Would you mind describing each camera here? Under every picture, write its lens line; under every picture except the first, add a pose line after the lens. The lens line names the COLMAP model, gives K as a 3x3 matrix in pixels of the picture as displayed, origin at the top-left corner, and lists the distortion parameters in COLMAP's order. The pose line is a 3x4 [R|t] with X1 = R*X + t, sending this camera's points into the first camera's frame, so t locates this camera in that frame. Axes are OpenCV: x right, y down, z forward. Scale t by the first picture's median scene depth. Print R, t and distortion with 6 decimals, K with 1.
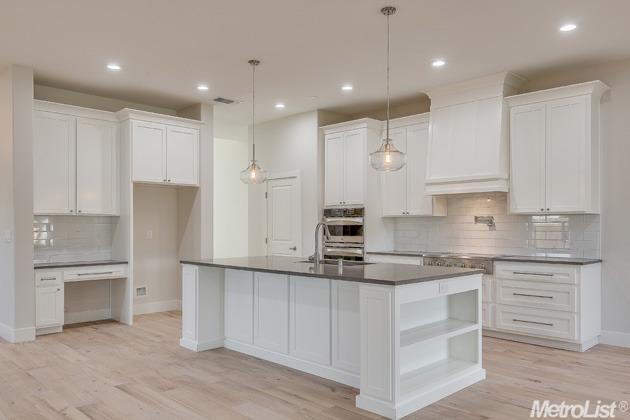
lens RADIAL K [[485.6, 0, 314.5], [0, 485.6, 231.7], [0, 0, 1]] dist [0.000584, -0.001333]
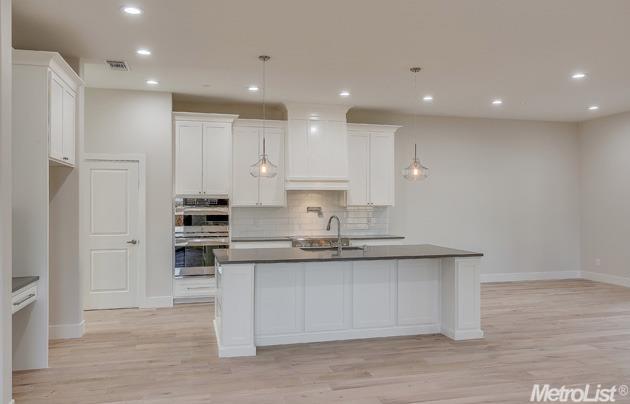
lens RADIAL K [[487.3, 0, 315.0], [0, 487.3, 202.0], [0, 0, 1]] dist [0.000291, -0.001258]
pose [[0.511706, 0.005003, 0.859146, -0.884794], [0.010422, 0.999873, -0.012030, -0.033224], [-0.859097, 0.015110, 0.511590, 0.366386]]
